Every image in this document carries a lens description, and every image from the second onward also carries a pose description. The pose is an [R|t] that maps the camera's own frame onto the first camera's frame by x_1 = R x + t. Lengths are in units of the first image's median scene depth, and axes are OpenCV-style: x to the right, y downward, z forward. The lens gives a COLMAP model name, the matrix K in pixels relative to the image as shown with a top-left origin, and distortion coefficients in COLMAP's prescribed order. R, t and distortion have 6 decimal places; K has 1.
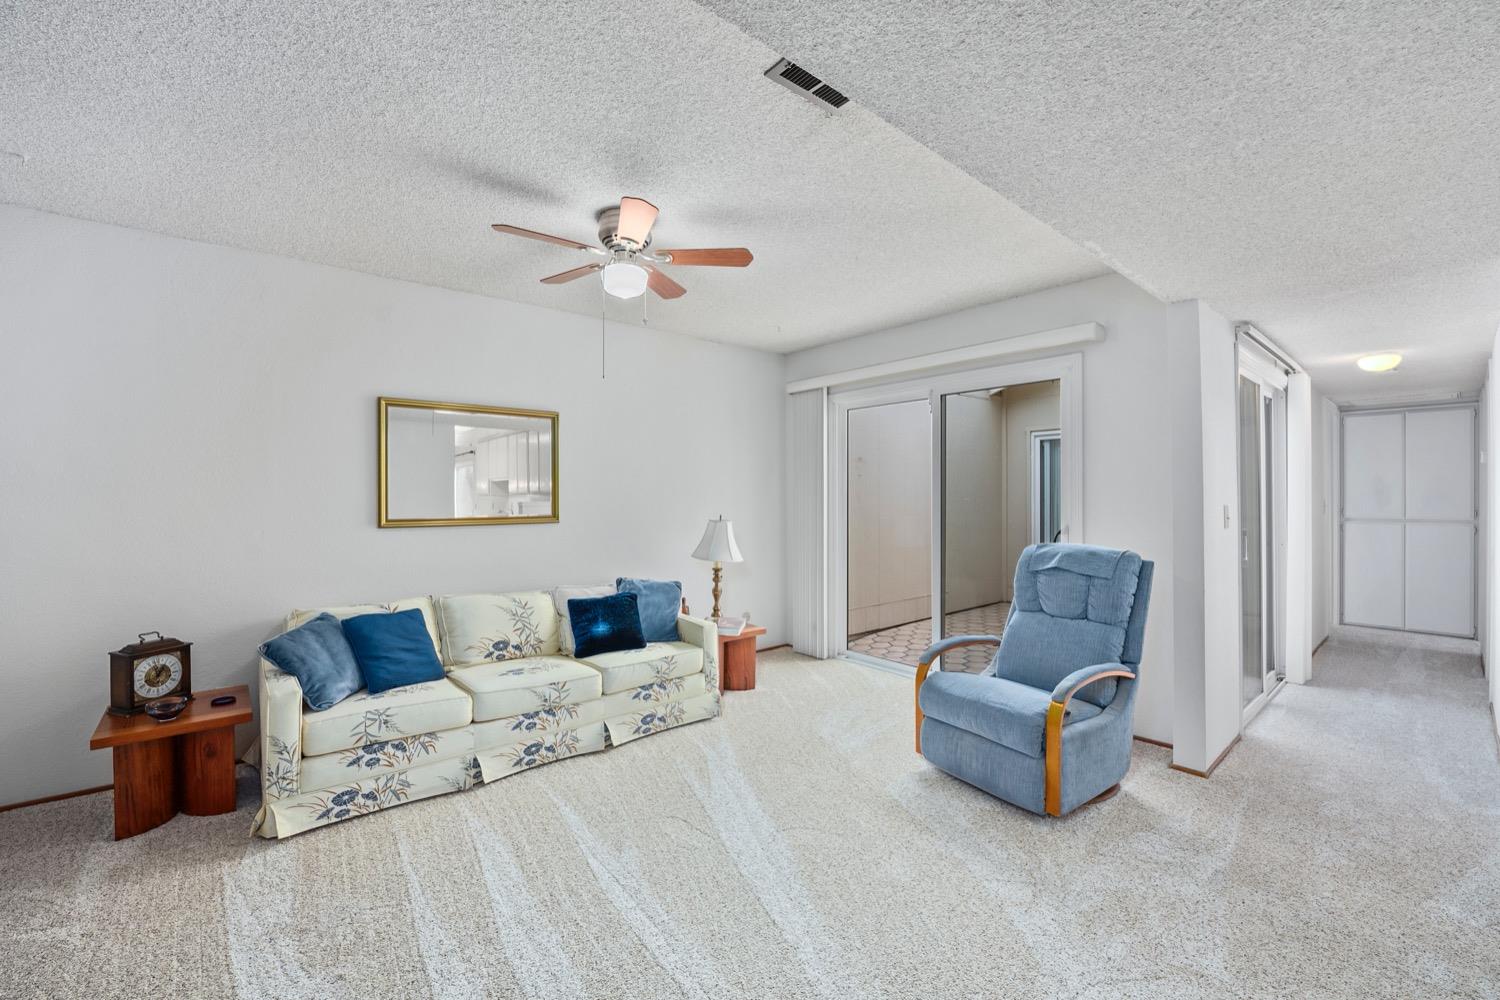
lens RADIAL K [[607.5, 0, 747.3], [0, 607.5, 497.3], [0, 0, 1]] dist [-0.008625, -0.000295]
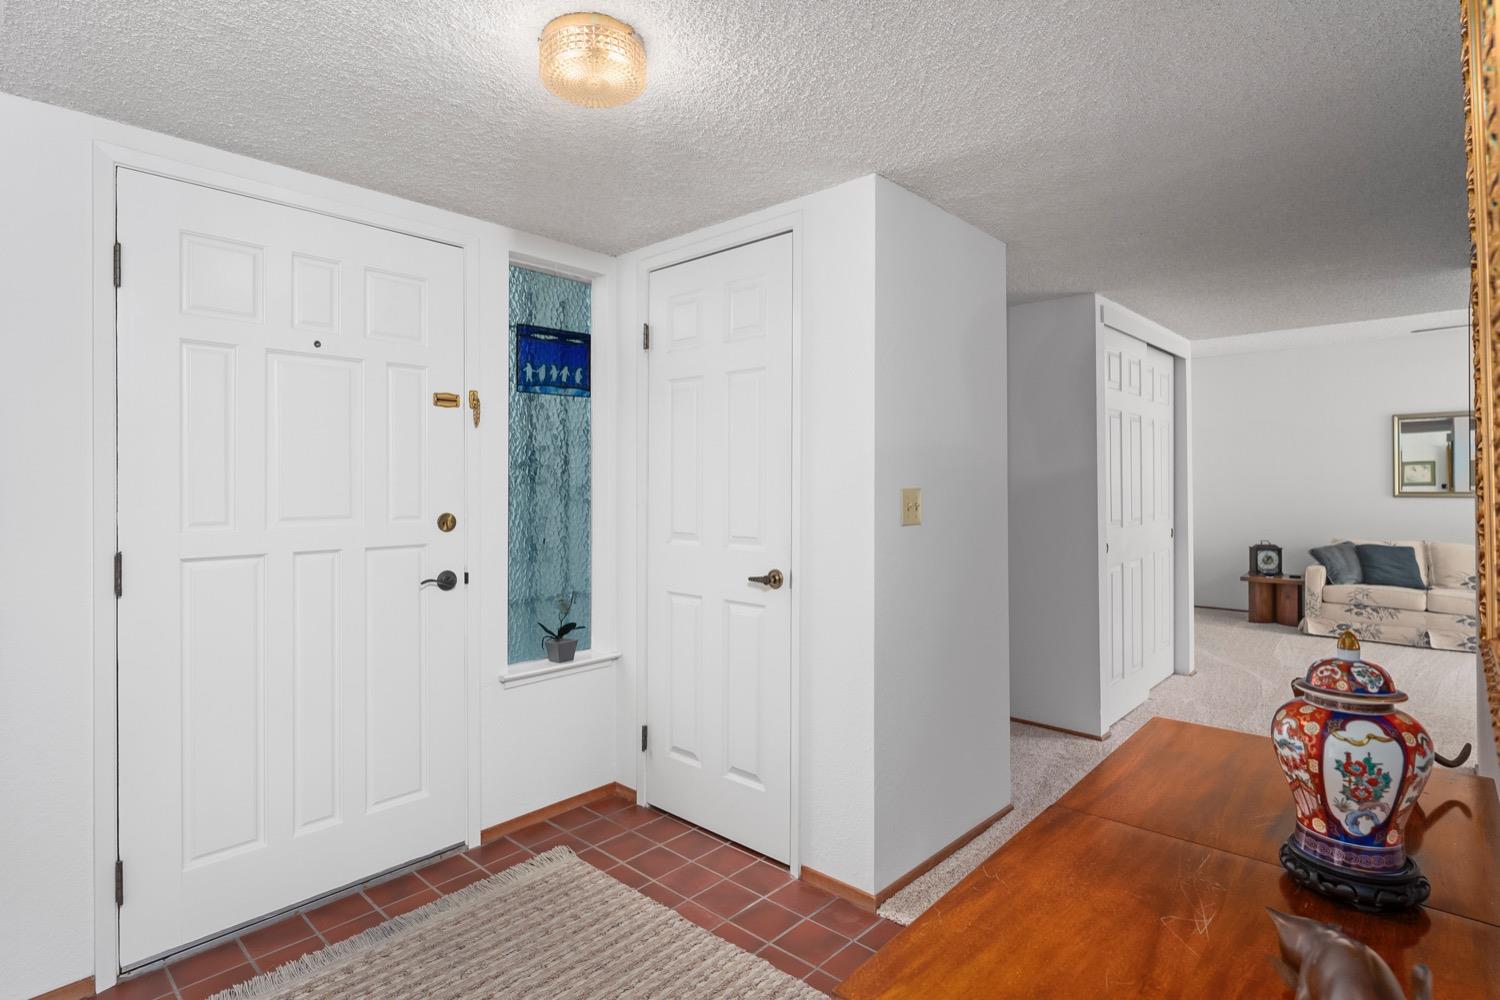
lens RADIAL K [[748.4, 0, 748.1], [0, 748.4, 503.7], [0, 0, 1]] dist [0.002707, -0.000994]
pose [[0.133297, 0.019006, -0.990894, 1.436130], [0.001744, 0.999810, 0.019412, 0.034854], [0.991075, -0.004316, 0.133239, -1.210352]]
